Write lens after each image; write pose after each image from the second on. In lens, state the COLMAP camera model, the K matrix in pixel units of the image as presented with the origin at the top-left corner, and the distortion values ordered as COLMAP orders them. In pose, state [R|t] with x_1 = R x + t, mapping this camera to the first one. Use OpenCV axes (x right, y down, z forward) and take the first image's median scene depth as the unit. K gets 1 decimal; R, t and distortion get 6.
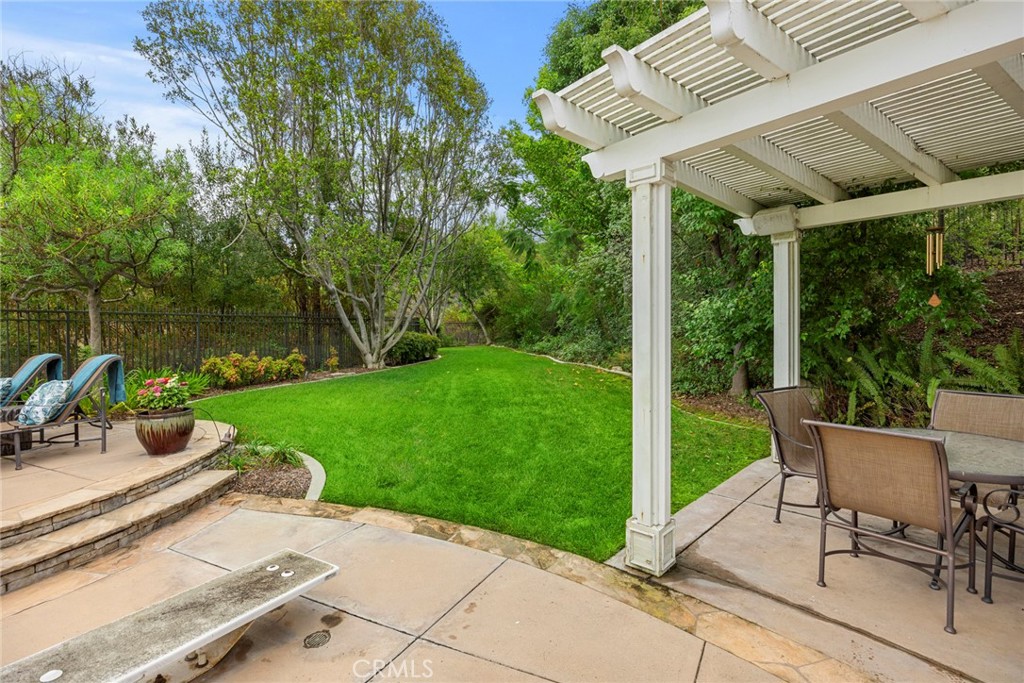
lens RADIAL K [[511.8, 0, 512.0], [0, 511.8, 341.5], [0, 0, 1]] dist [-0.000102, -0.000025]
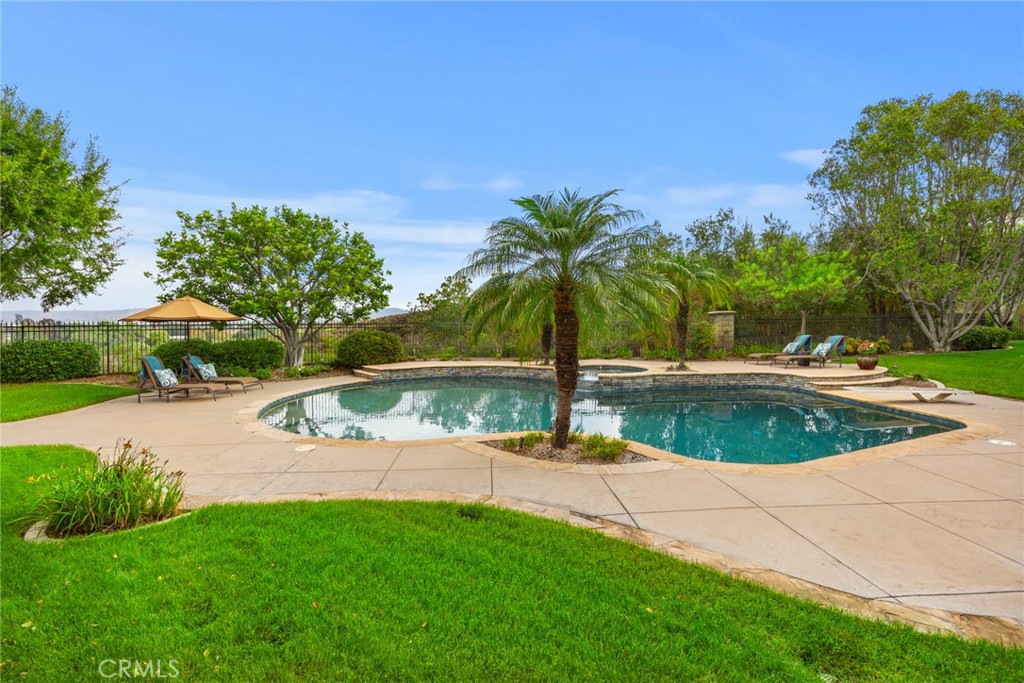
lens RADIAL K [[419.4, 0, 512.0], [0, 419.4, 341.5], [0, 0, 1]] dist [-0.000366, -0.000064]
pose [[0.532349, 0.036396, -0.845742, 0.082329], [-0.014583, 0.999321, 0.033826, 0.002344], [0.846399, -0.005674, 0.532519, -0.636160]]
